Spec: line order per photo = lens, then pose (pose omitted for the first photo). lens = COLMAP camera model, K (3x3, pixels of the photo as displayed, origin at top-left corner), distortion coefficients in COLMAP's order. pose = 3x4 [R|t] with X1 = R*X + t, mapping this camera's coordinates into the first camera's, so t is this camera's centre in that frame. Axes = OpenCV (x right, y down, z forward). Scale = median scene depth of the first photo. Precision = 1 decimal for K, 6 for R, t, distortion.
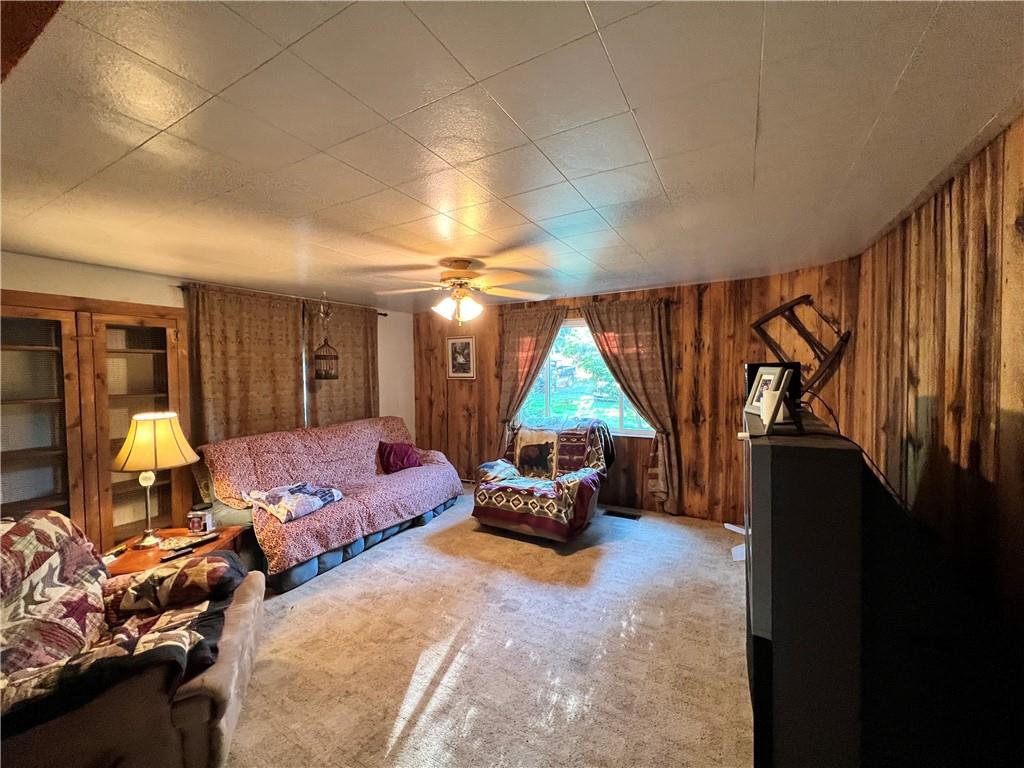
lens RADIAL K [[410.4, 0, 509.8], [0, 410.4, 381.3], [0, 0, 1]] dist [-0.000369, -0.000064]
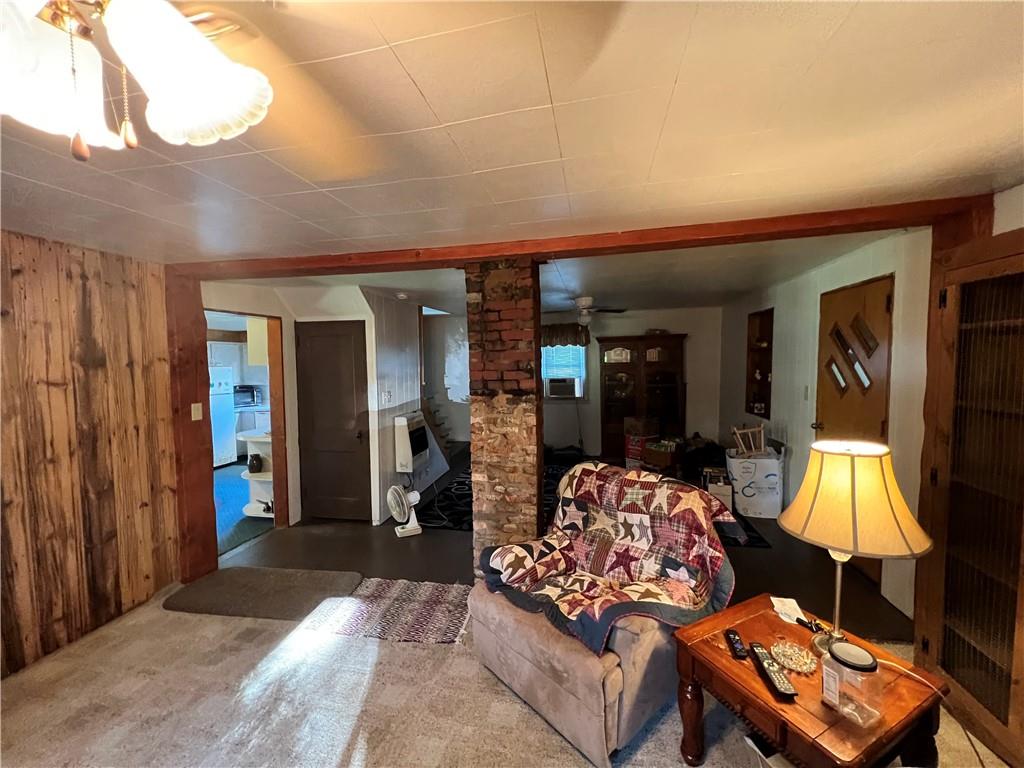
lens RADIAL K [[410.4, 0, 511.2], [0, 410.4, 382.3], [0, 0, 1]] dist [-0.000369, -0.000064]
pose [[-0.956012, 0.040740, -0.290484, -0.396234], [0.014525, 0.995668, 0.091838, -0.091048], [0.292967, 0.083579, -0.952462, 2.046050]]
